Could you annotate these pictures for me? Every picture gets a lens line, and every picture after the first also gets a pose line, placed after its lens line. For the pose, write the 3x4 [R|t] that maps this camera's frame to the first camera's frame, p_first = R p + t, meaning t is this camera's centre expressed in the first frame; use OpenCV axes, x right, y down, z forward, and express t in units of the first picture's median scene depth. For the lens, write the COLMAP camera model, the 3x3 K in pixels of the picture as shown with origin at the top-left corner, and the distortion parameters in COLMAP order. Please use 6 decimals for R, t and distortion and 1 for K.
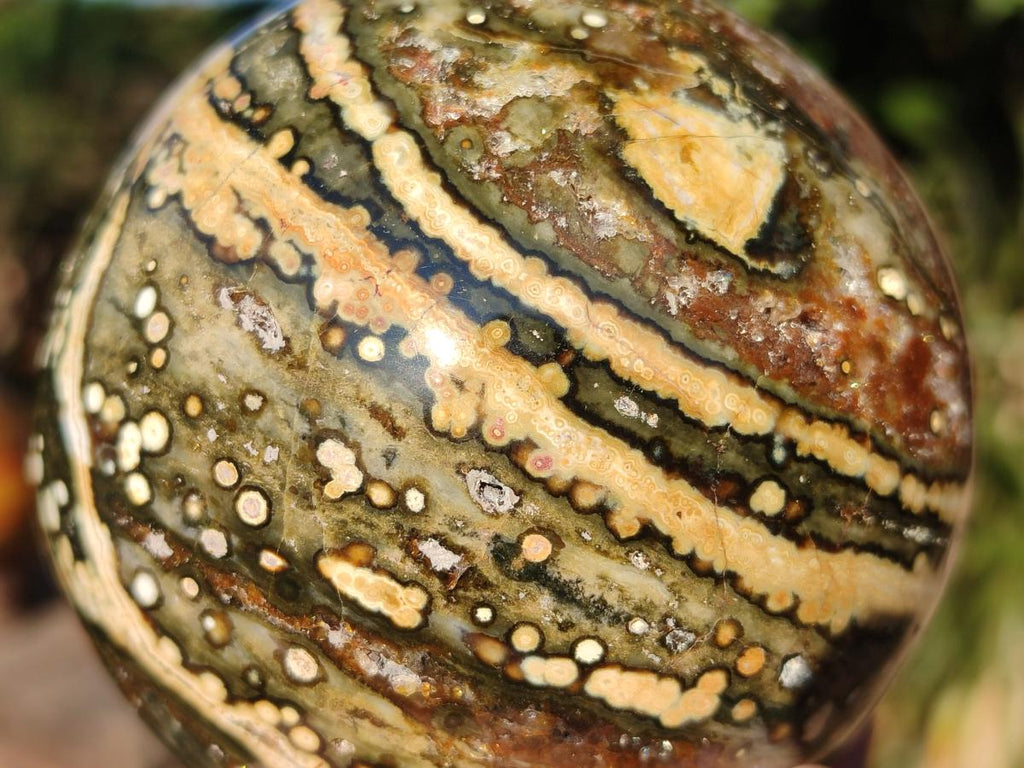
lens RADIAL K [[1528.0, 0, 505.0], [0, 1528.0, 387.2], [0, 0, 1]] dist [0.206743, 0.000000]
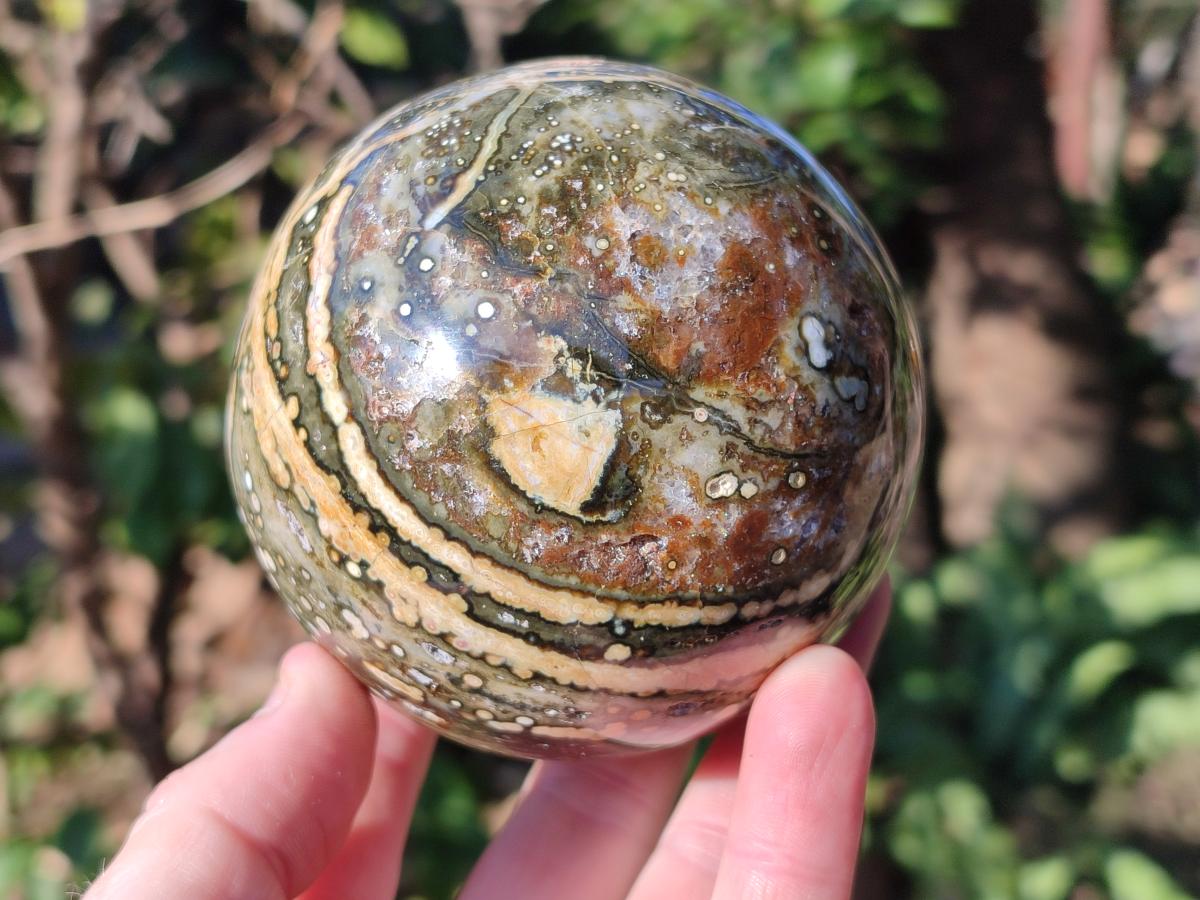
lens RADIAL K [[1790.6, 0, 606.8], [0, 1790.6, 449.2], [0, 0, 1]] dist [0.206743, 0.000000]
pose [[0.925349, 0.054435, -0.375187, 0.805844], [0.167957, 0.828359, 0.534426, -1.029279], [0.339881, -0.557546, 0.757379, -0.224156]]
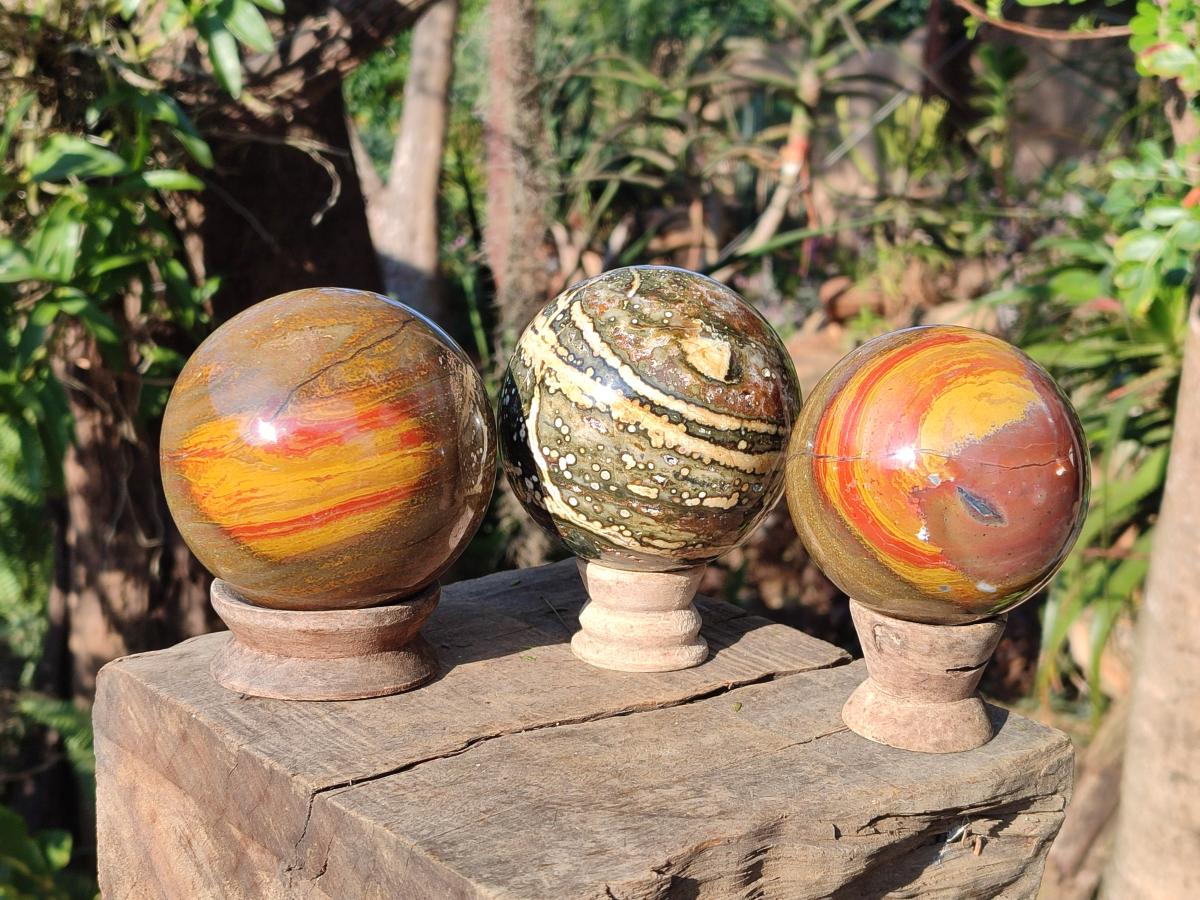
lens RADIAL K [[1790.6, 0, 591.4], [0, 1790.6, 453.4], [0, 0, 1]] dist [0.206743, 0.000000]
pose [[0.977379, -0.198754, 0.072305, -0.492328], [0.182970, 0.966073, 0.182277, -0.750773], [-0.106080, -0.164924, 0.980585, -3.147805]]
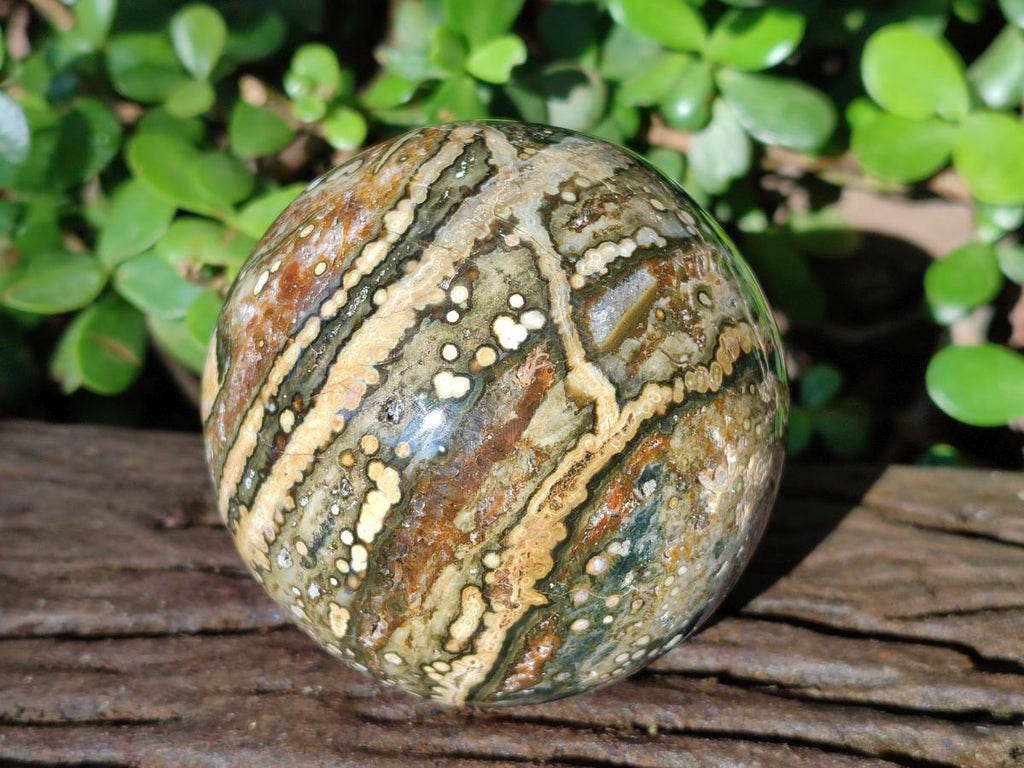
lens RADIAL K [[1528.0, 0, 509.0], [0, 1528.0, 381.0], [0, 0, 1]] dist [0.206743, 0.000000]
pose [[-0.093810, -0.869255, -0.485382, 1.047314], [0.685162, 0.297349, -0.664933, 1.413778], [0.722324, -0.394943, 0.567686, 0.189955]]
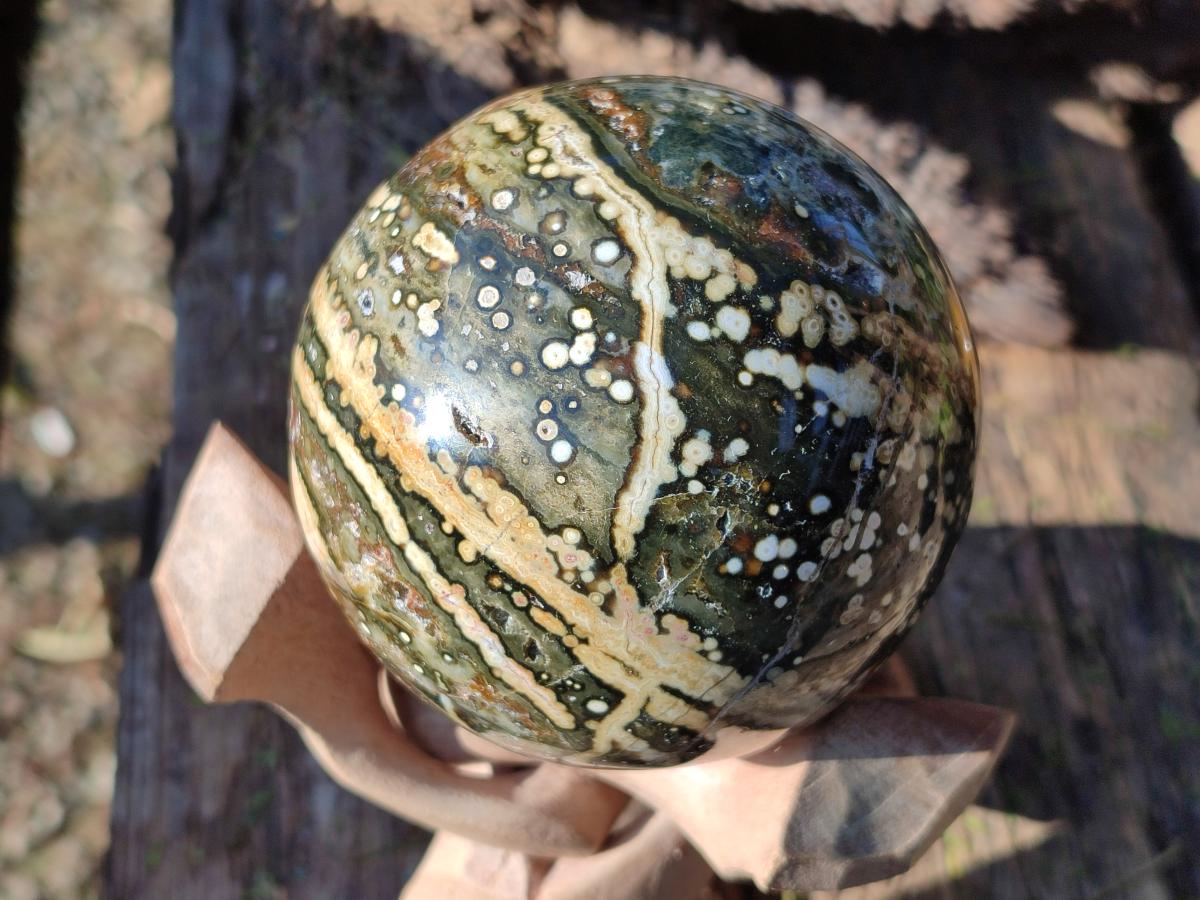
lens RADIAL K [[1790.6, 0, 604.8], [0, 1790.6, 451.2], [0, 0, 1]] dist [0.206743, 0.000000]
pose [[-0.639236, -0.038285, 0.768057, -1.568529], [0.189254, -0.975874, 0.108868, -0.234059], [0.745359, 0.214950, 0.631059, 0.021432]]
